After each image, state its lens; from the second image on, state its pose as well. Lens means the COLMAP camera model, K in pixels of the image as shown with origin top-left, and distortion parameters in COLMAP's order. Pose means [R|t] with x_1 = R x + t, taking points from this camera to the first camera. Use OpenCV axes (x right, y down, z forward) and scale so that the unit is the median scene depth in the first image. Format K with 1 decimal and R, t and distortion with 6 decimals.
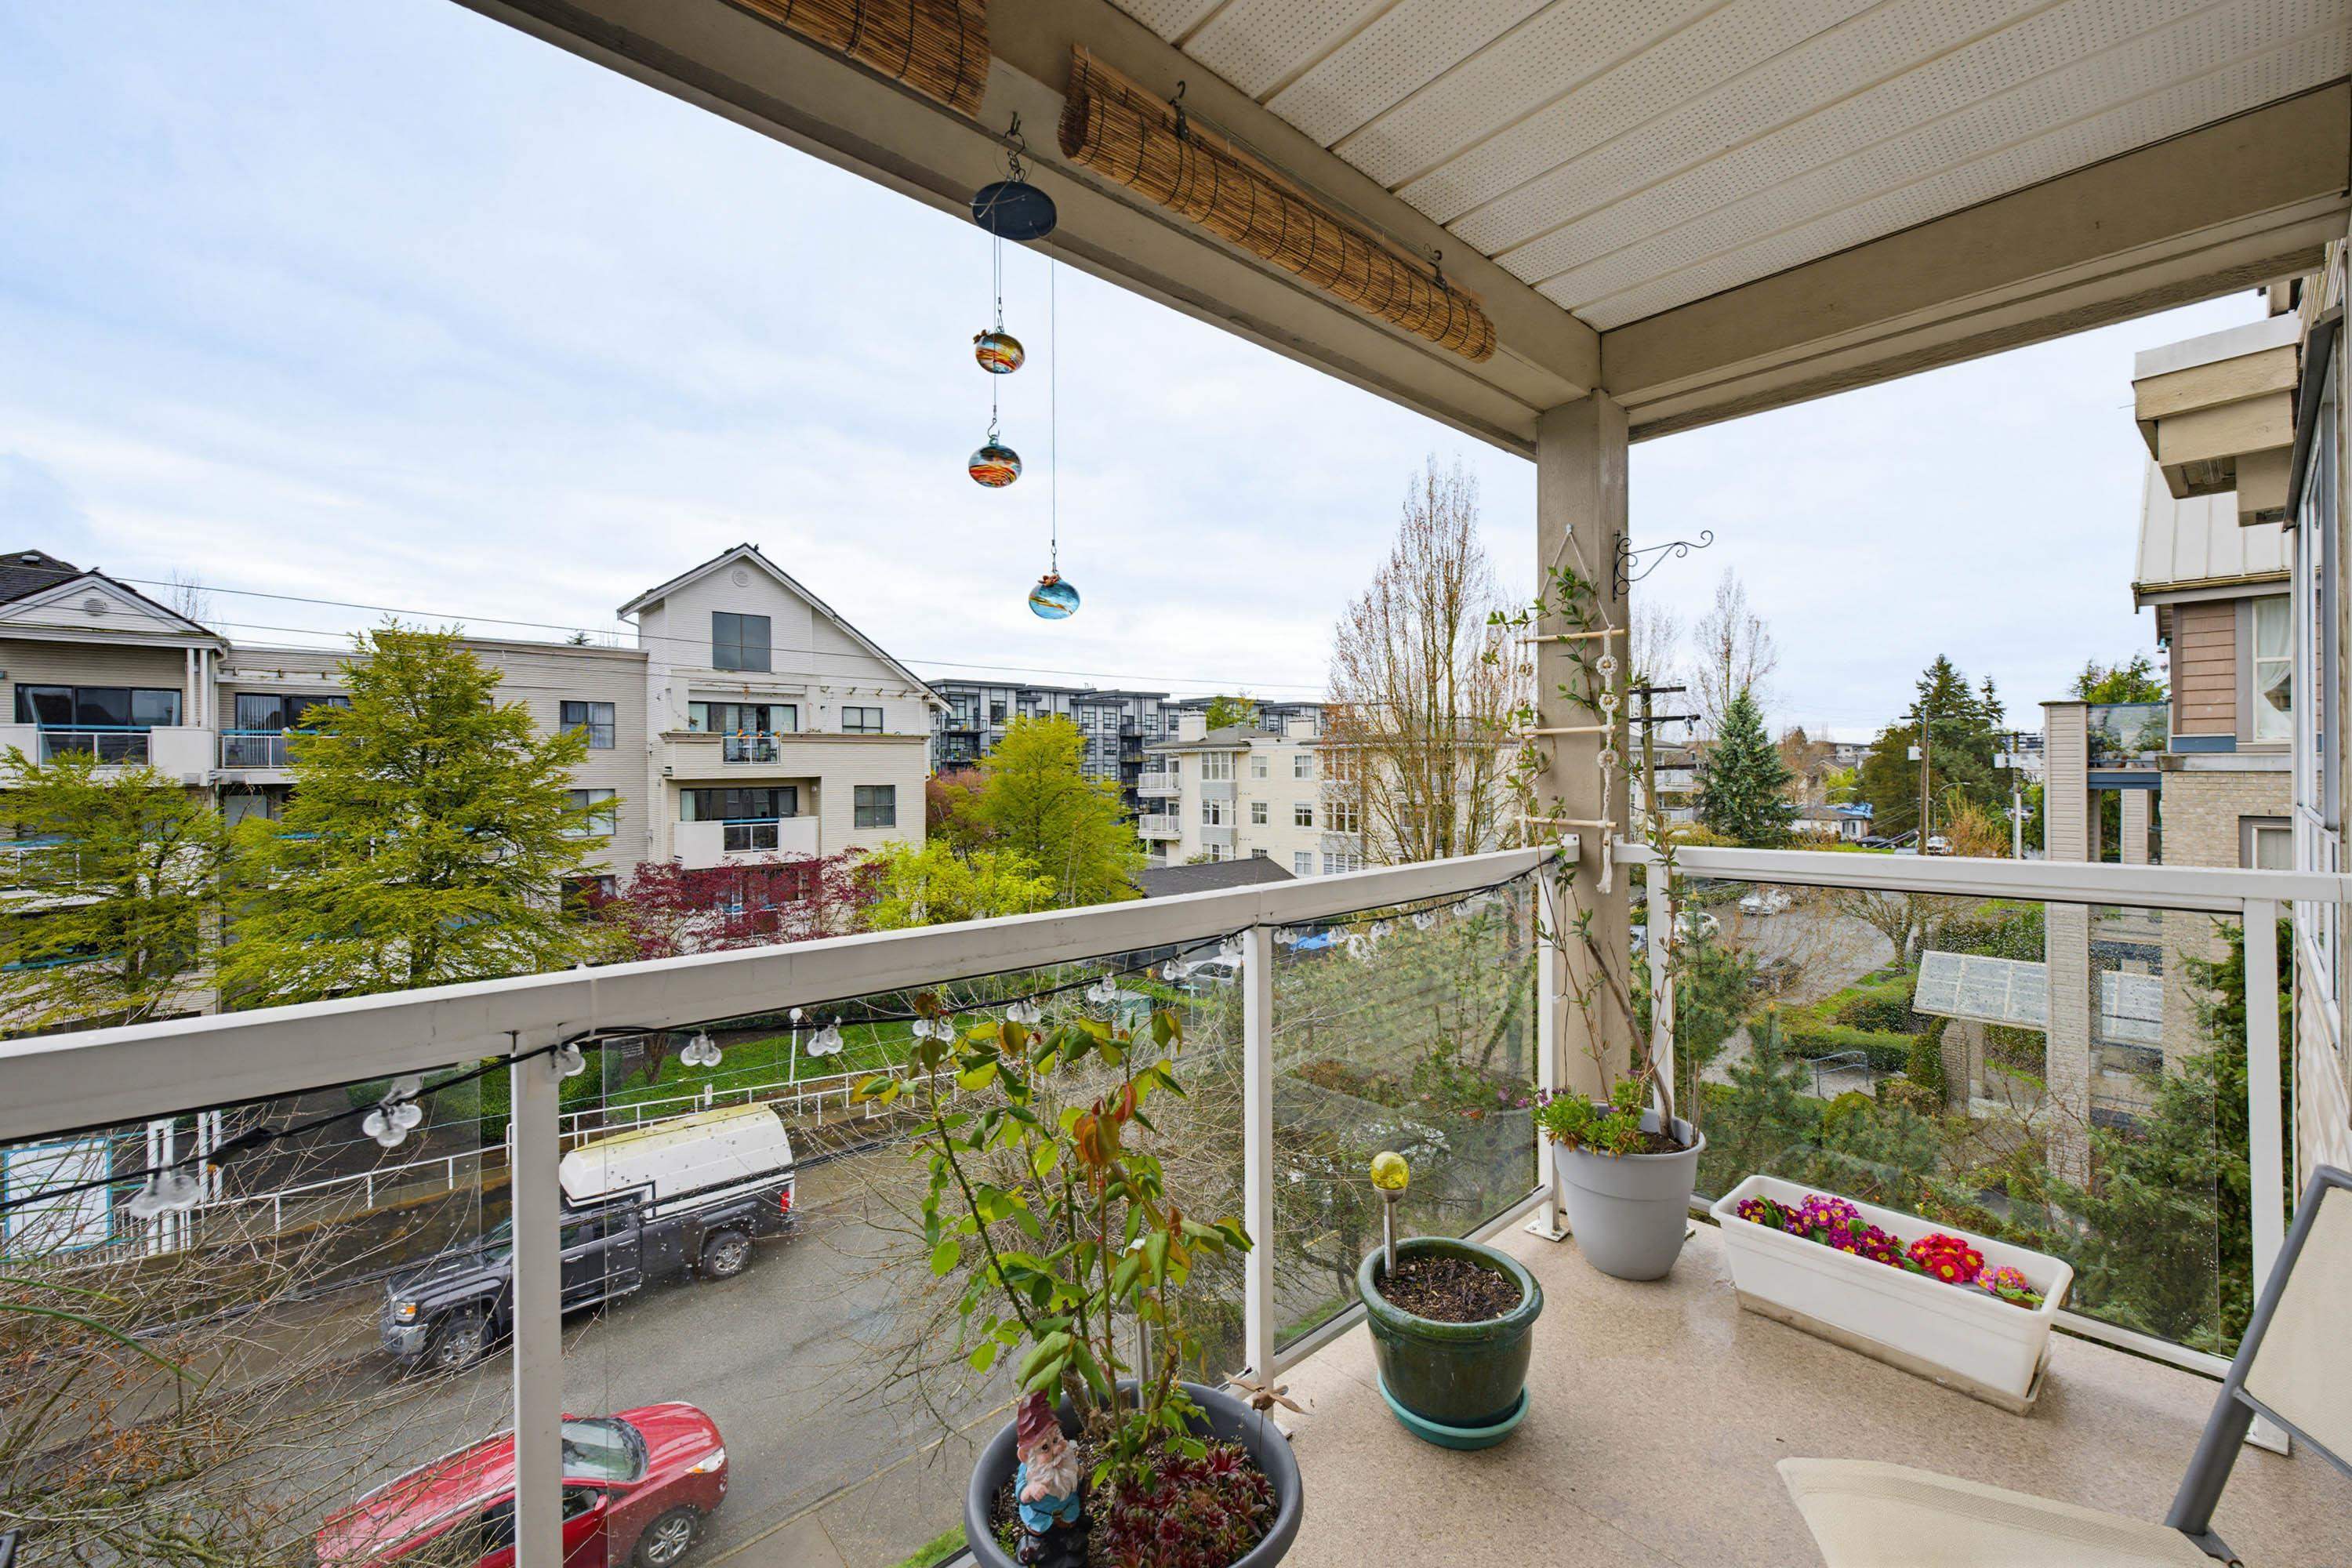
lens RADIAL K [[973.4, 0, 1186.3], [0, 973.4, 777.9], [0, 0, 1]] dist [-0.061238, 0.043378]
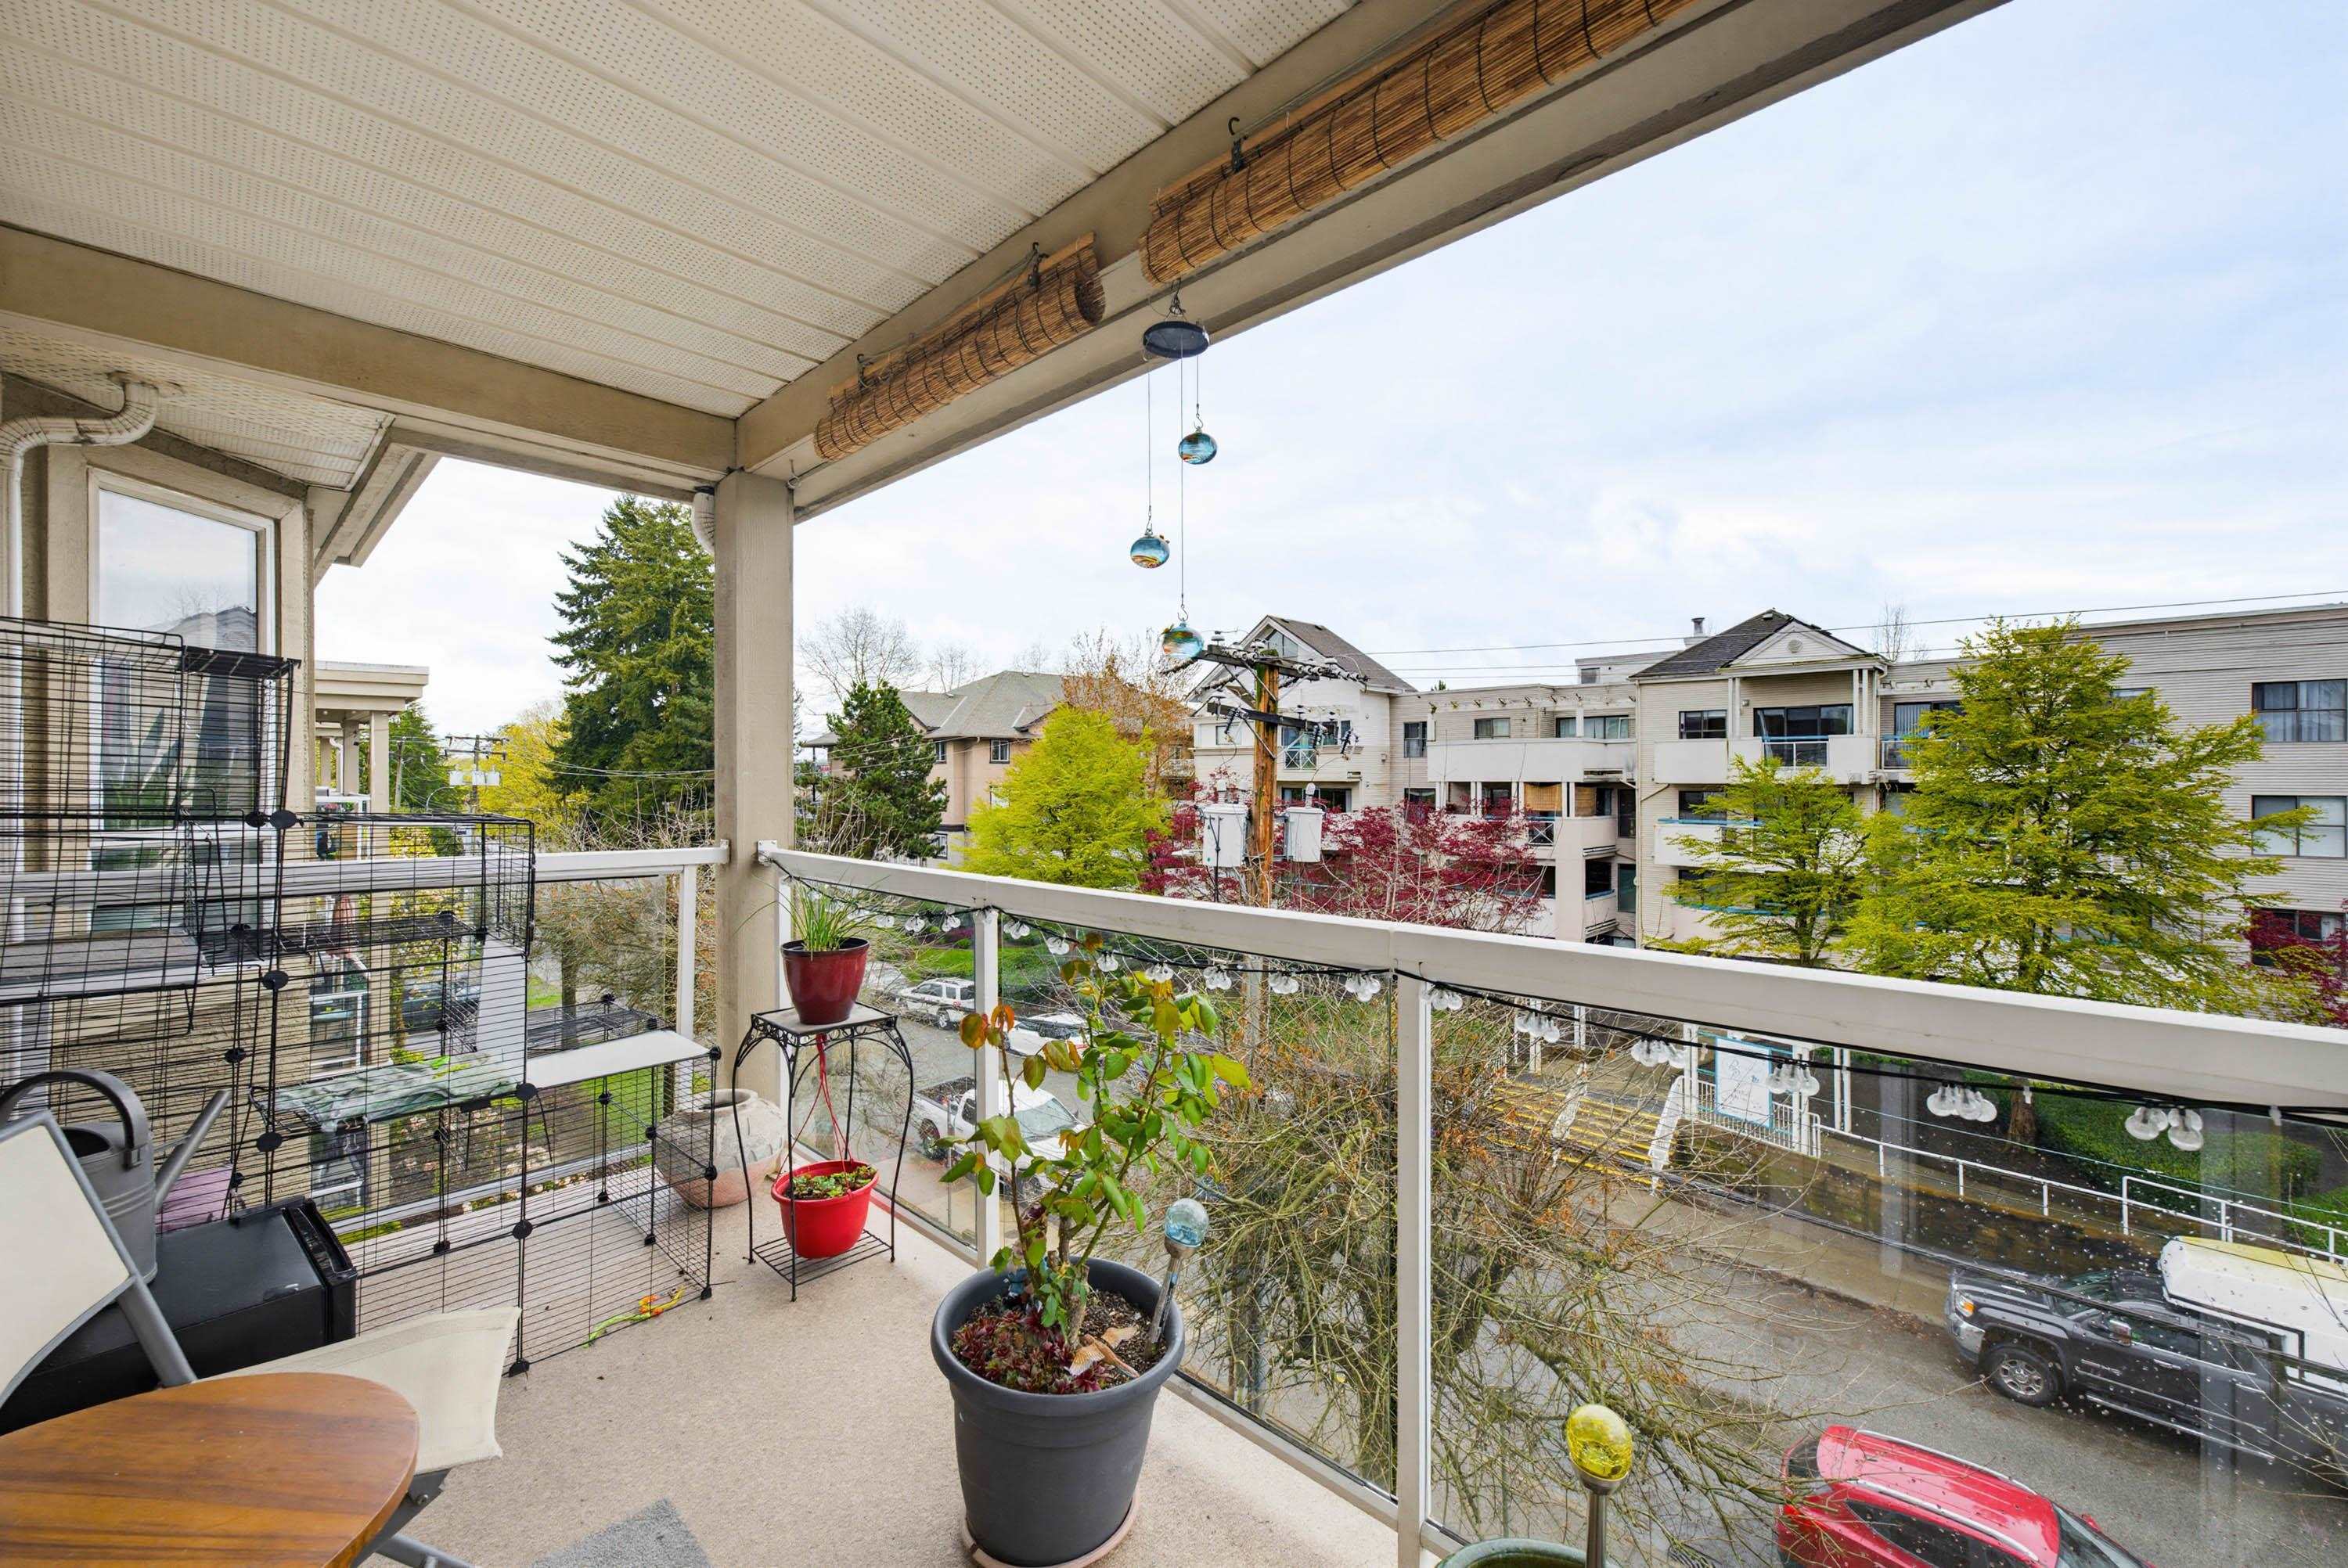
lens RADIAL K [[935.1, 0, 1174.0], [0, 935.1, 784.0], [0, 0, 1]] dist [0.000141, 0.000465]
pose [[0.061161, 0.015932, -0.998001, 0.096273], [-0.008384, 0.999846, 0.015448, -0.002426], [0.998093, 0.007423, 0.061285, 0.084375]]
